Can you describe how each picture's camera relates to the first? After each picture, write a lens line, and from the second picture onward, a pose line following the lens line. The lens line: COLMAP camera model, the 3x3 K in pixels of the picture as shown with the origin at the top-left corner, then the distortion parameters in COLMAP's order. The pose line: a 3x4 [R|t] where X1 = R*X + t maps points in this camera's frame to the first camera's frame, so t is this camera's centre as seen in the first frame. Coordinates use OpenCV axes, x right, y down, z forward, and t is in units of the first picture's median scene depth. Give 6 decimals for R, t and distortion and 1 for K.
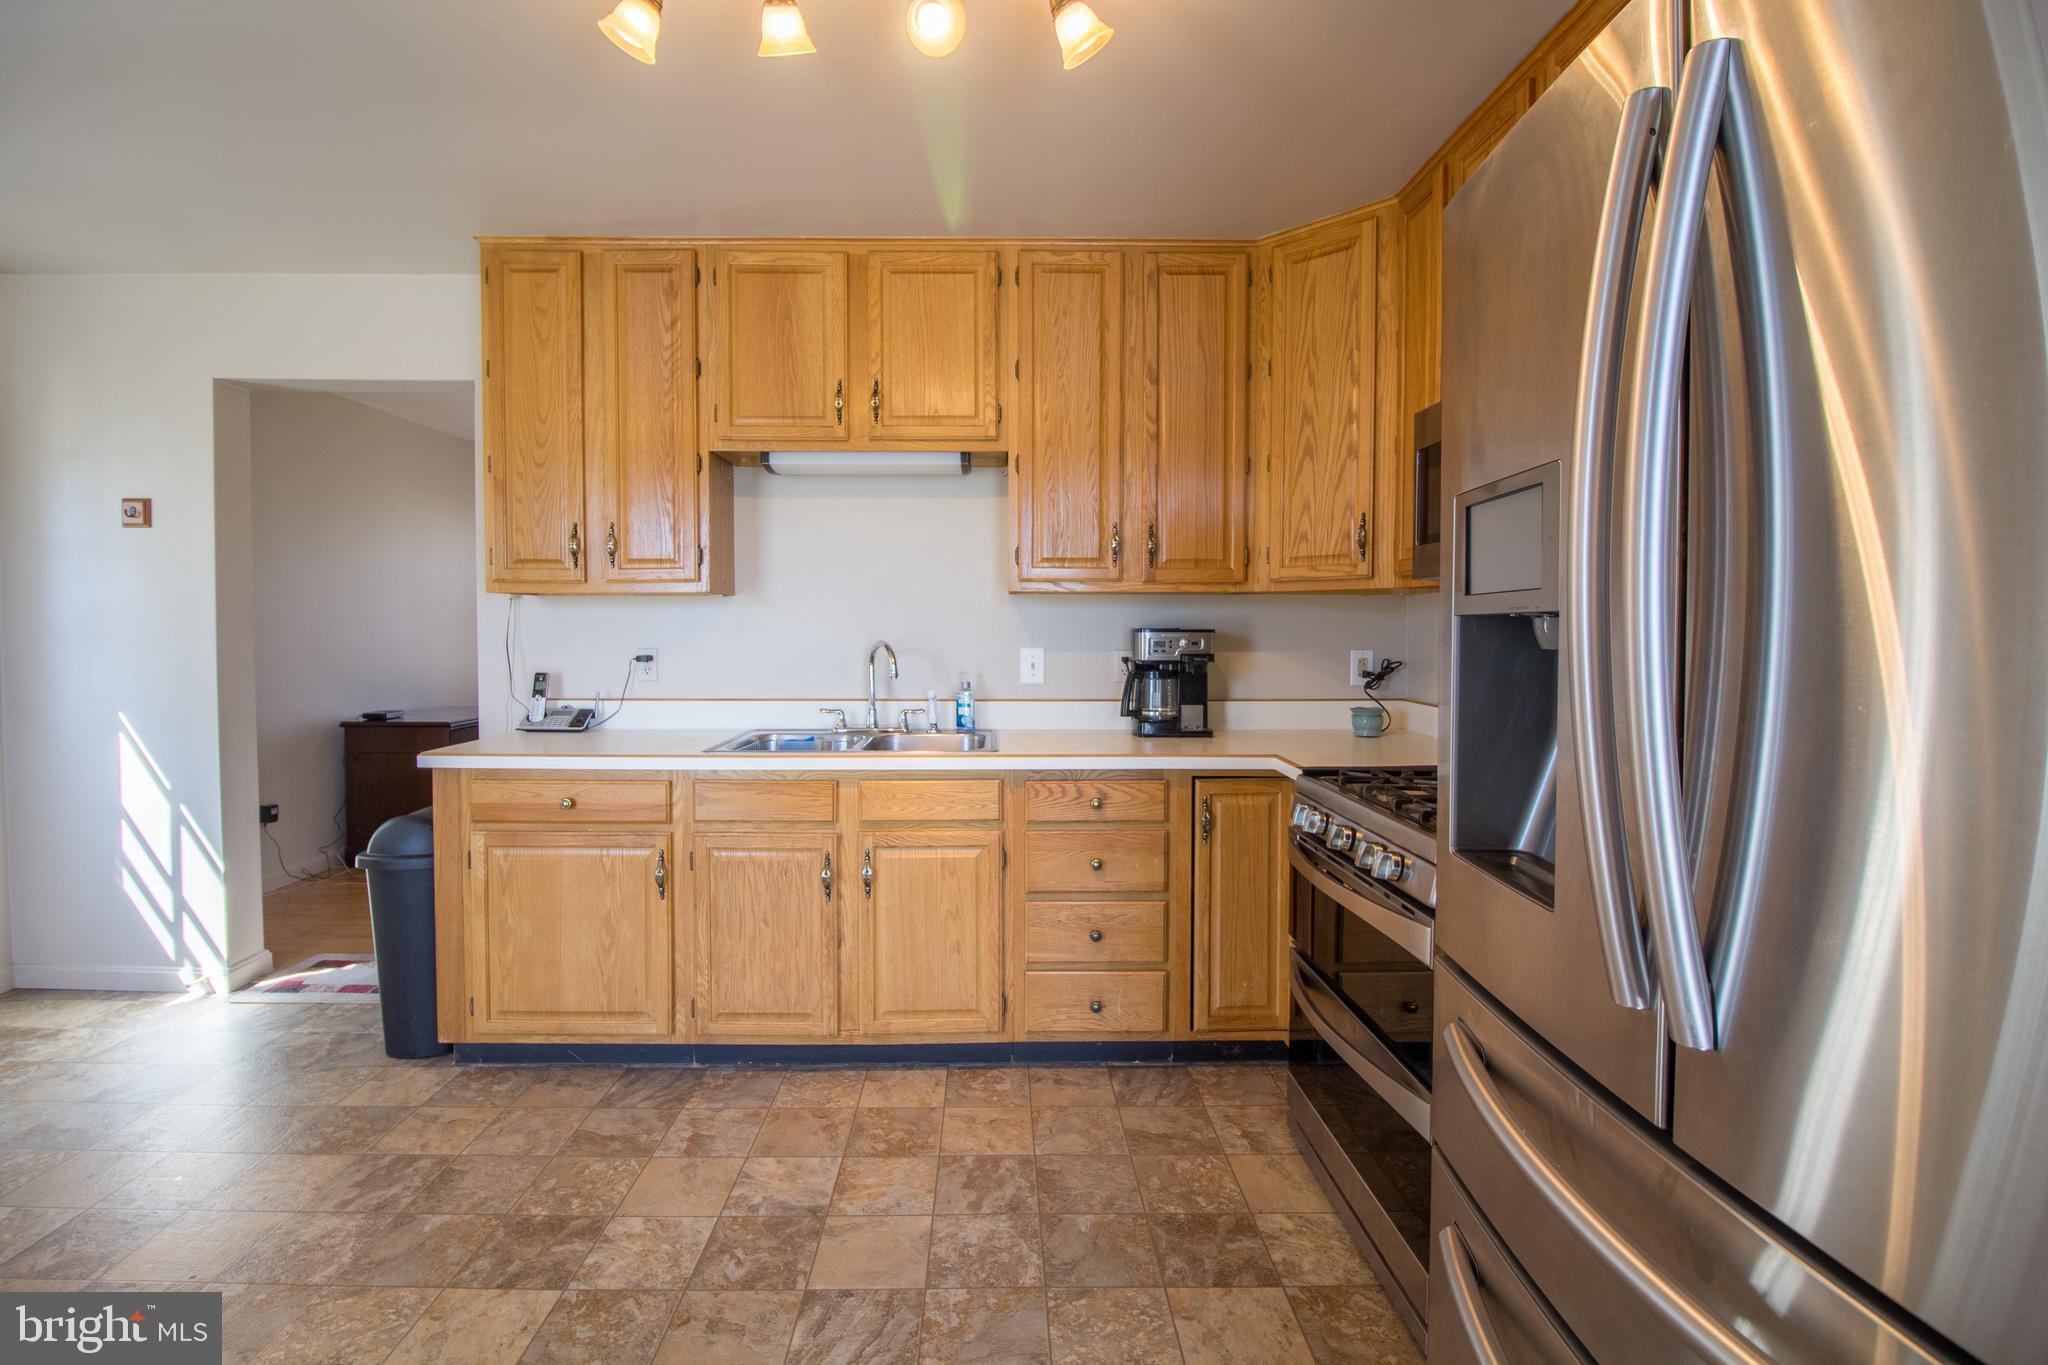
lens RADIAL K [[951.5, 0, 1003.8], [0, 951.5, 654.5], [0, 0, 1]] dist [0.000770, -0.013133]
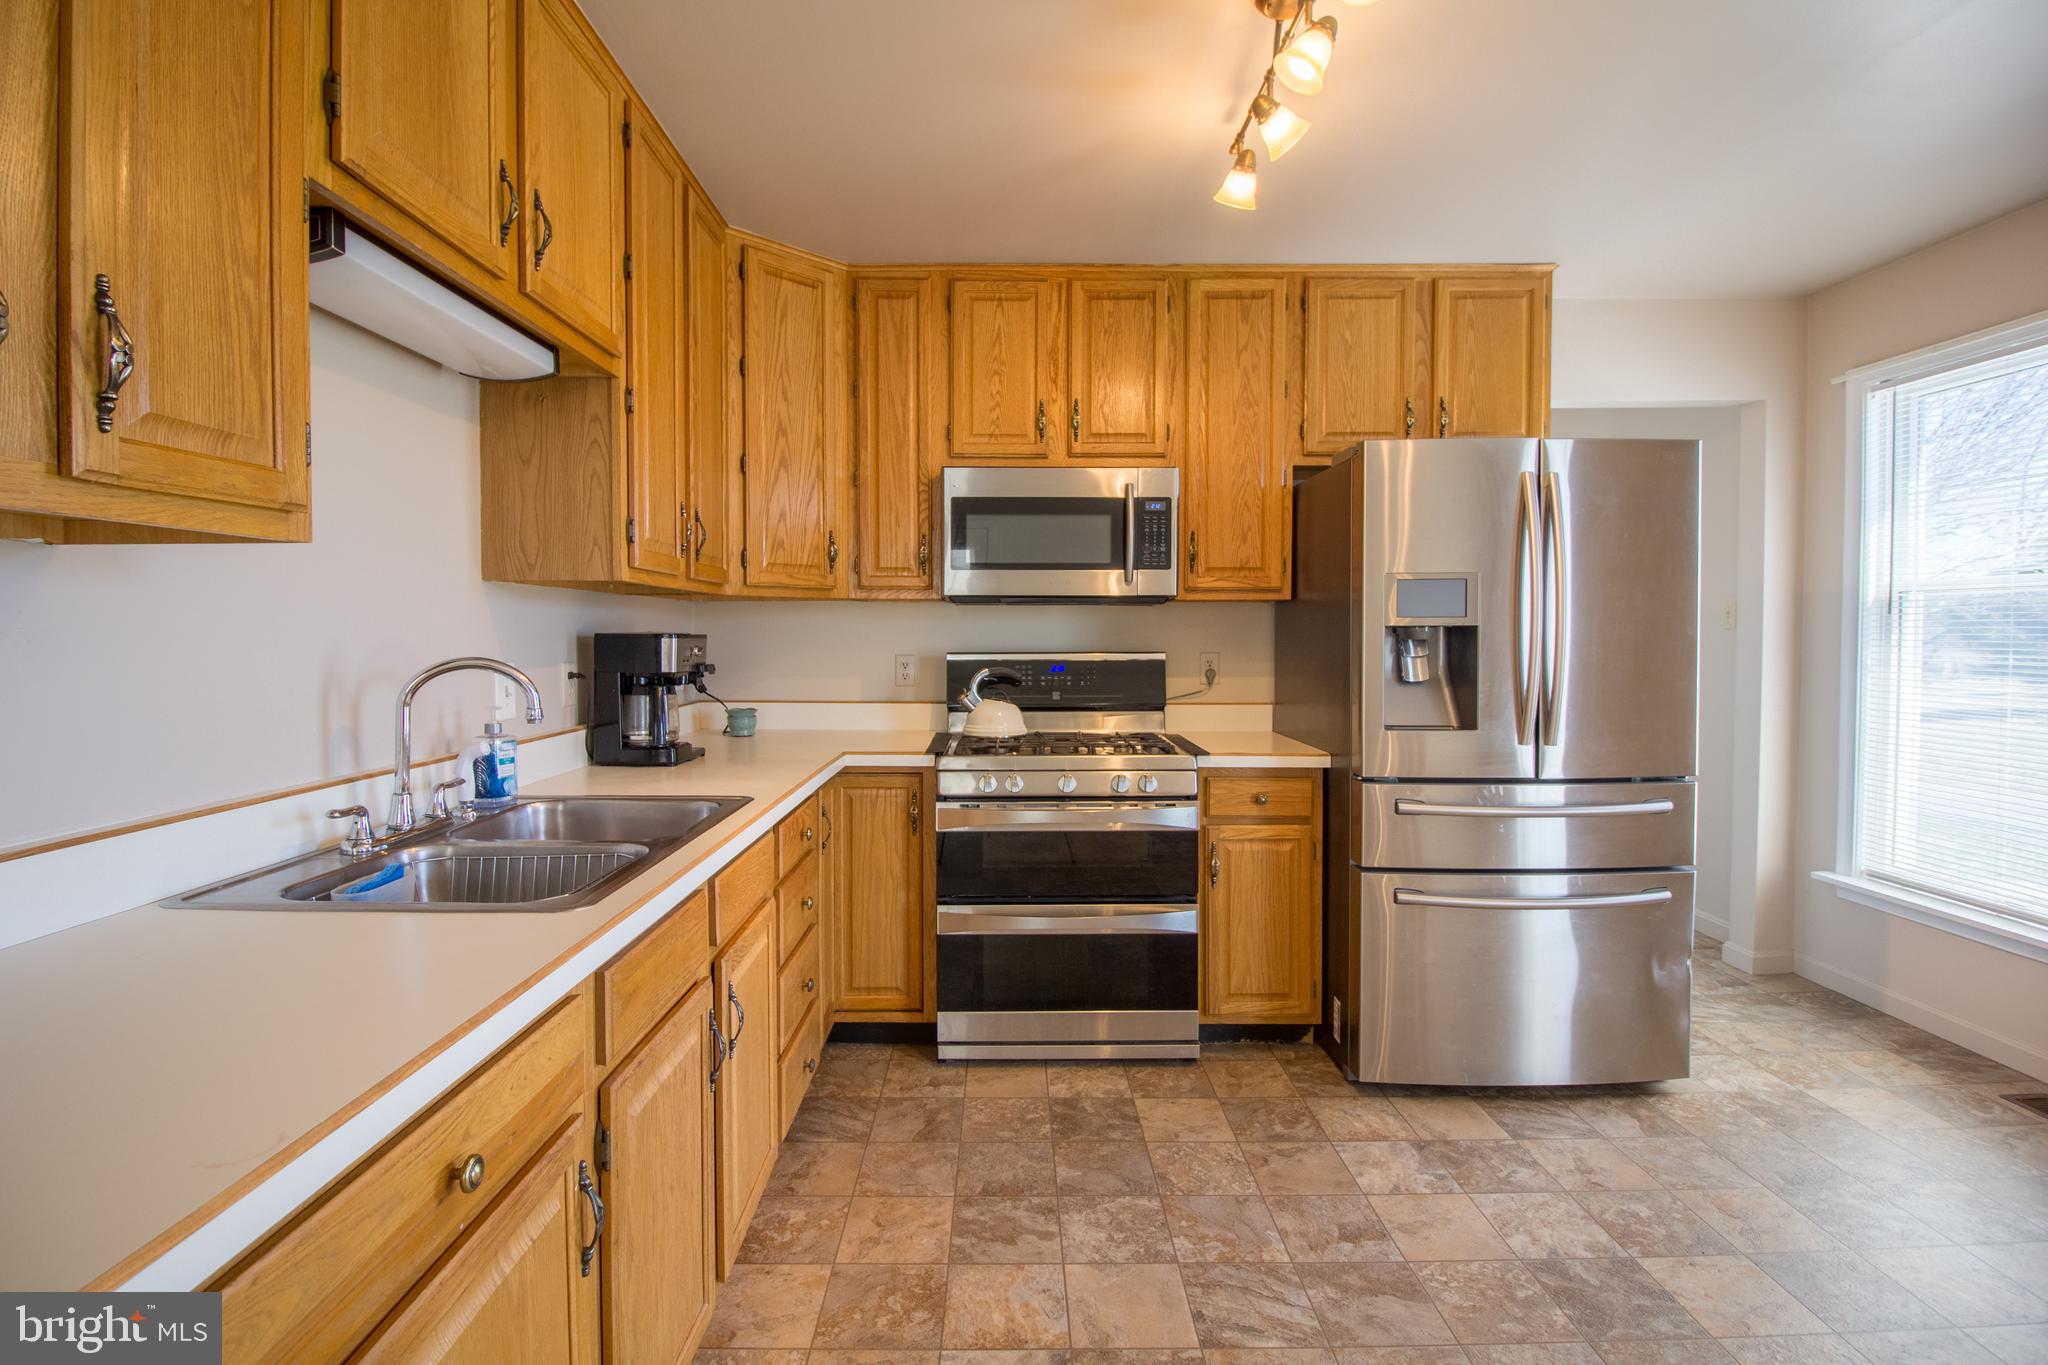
lens RADIAL K [[954.8, 0, 1009.2], [0, 954.8, 657.0], [0, 0, 1]] dist [0.000052, -0.014037]
pose [[0.011883, -0.026623, 0.999575, -0.767377], [0.032047, 0.999142, 0.026230, -0.022686], [-0.999416, 0.031722, 0.012726, 0.791810]]
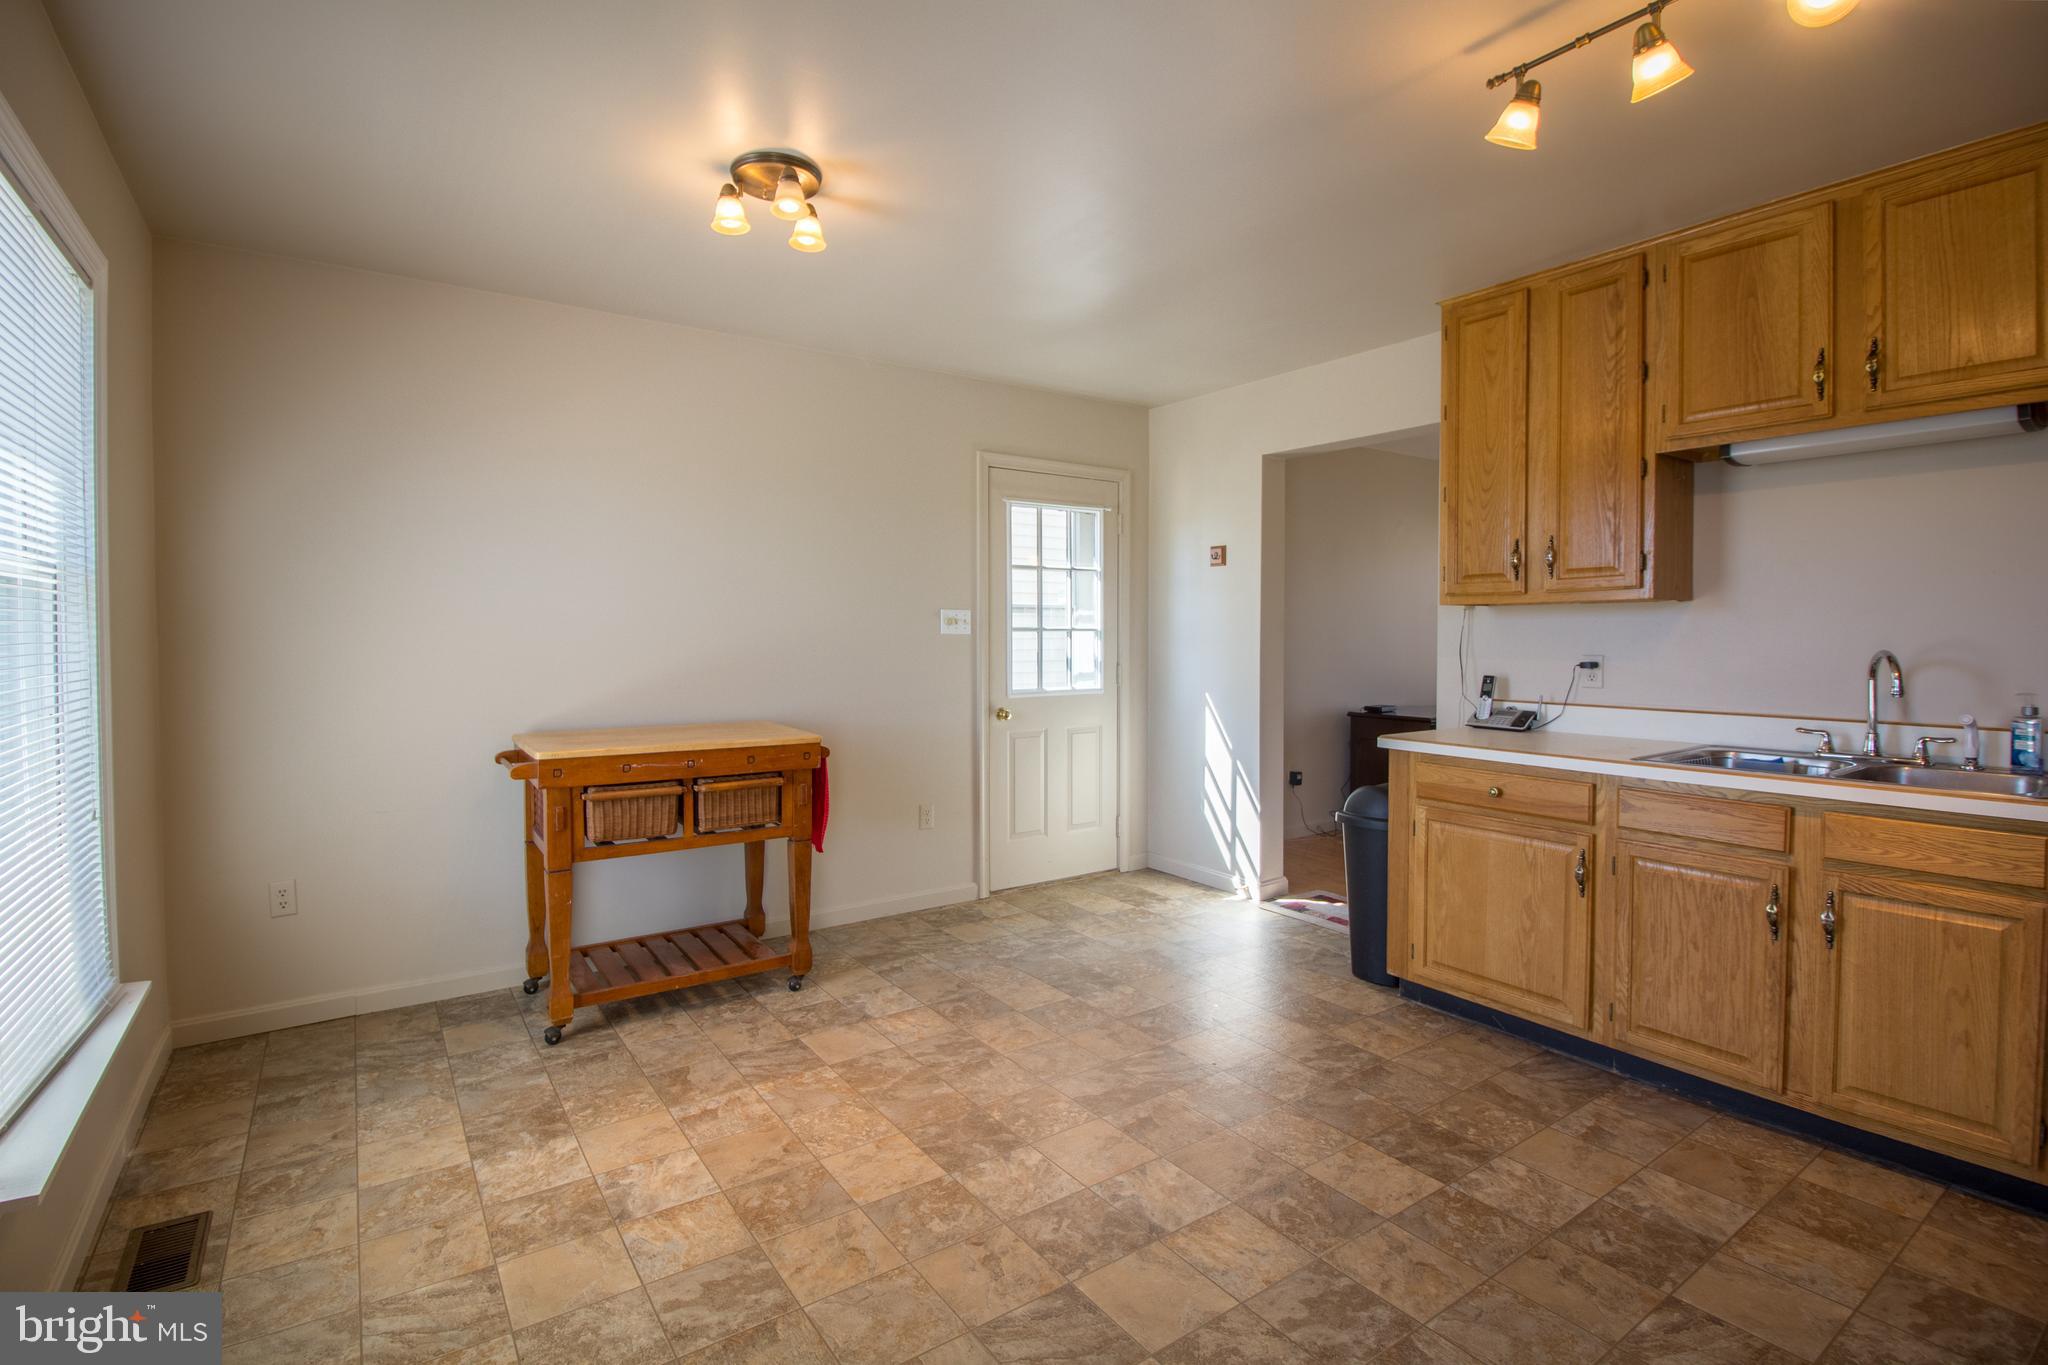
lens RADIAL K [[954.8, 0, 1009.2], [0, 954.8, 657.0], [0, 0, 1]] dist [0.000052, -0.014037]
pose [[0.556923, 0.018373, -0.830361, 0.148737], [-0.023797, 0.999698, 0.006159, 0.004507], [0.830223, 0.016330, 0.557192, -0.099555]]
